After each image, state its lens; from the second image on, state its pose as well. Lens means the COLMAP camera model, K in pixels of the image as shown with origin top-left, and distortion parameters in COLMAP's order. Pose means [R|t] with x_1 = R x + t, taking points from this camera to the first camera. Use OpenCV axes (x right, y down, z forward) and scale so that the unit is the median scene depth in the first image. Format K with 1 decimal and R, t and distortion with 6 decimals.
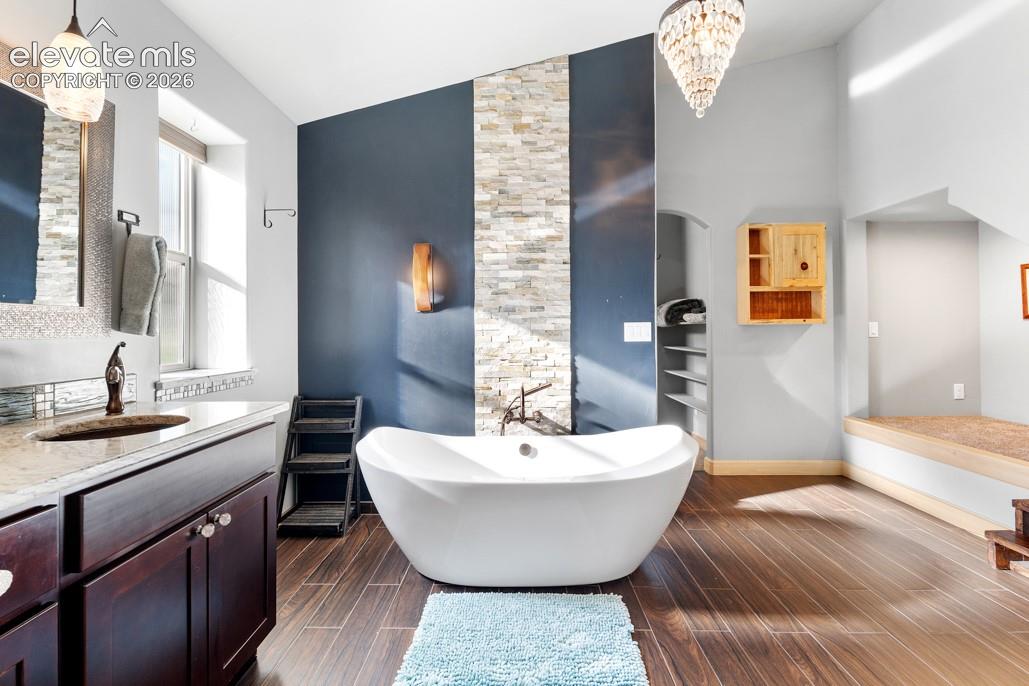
lens RADIAL K [[458.4, 0, 513.3], [0, 458.4, 328.9], [0, 0, 1]] dist [-0.002522, -0.000574]
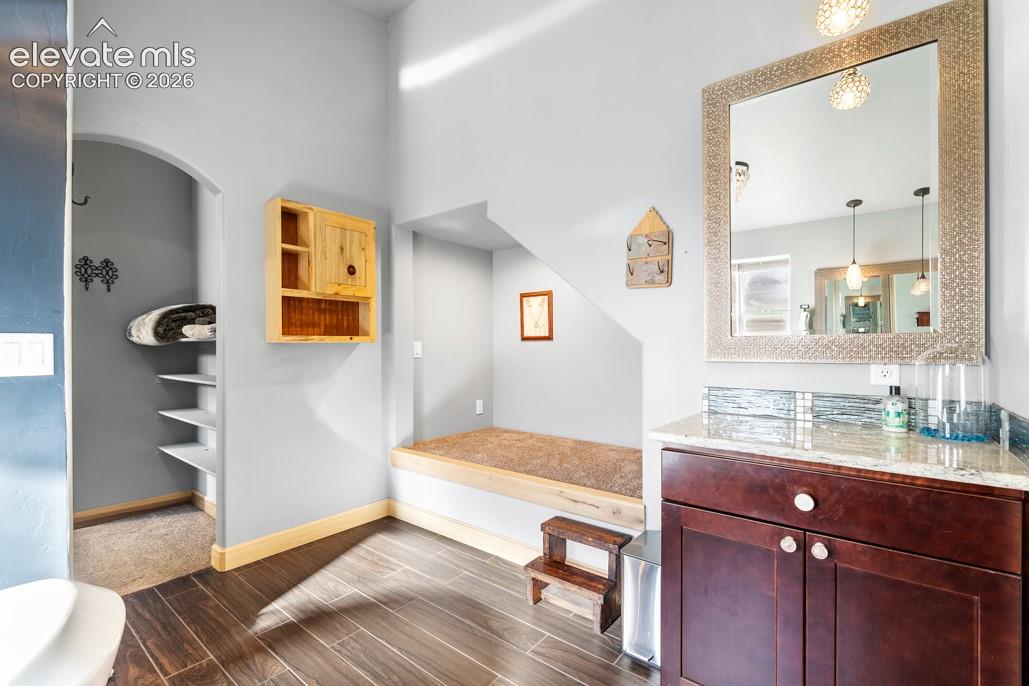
lens RADIAL K [[454.3, 0, 512.8], [0, 454.3, 338.3], [0, 0, 1]] dist [-0.001164, 0.000116]
pose [[0.615840, 0.017629, 0.787674, 0.232119], [-0.000734, 0.999762, -0.021802, -0.001513], [-0.787871, 0.012849, 0.615706, 0.362643]]
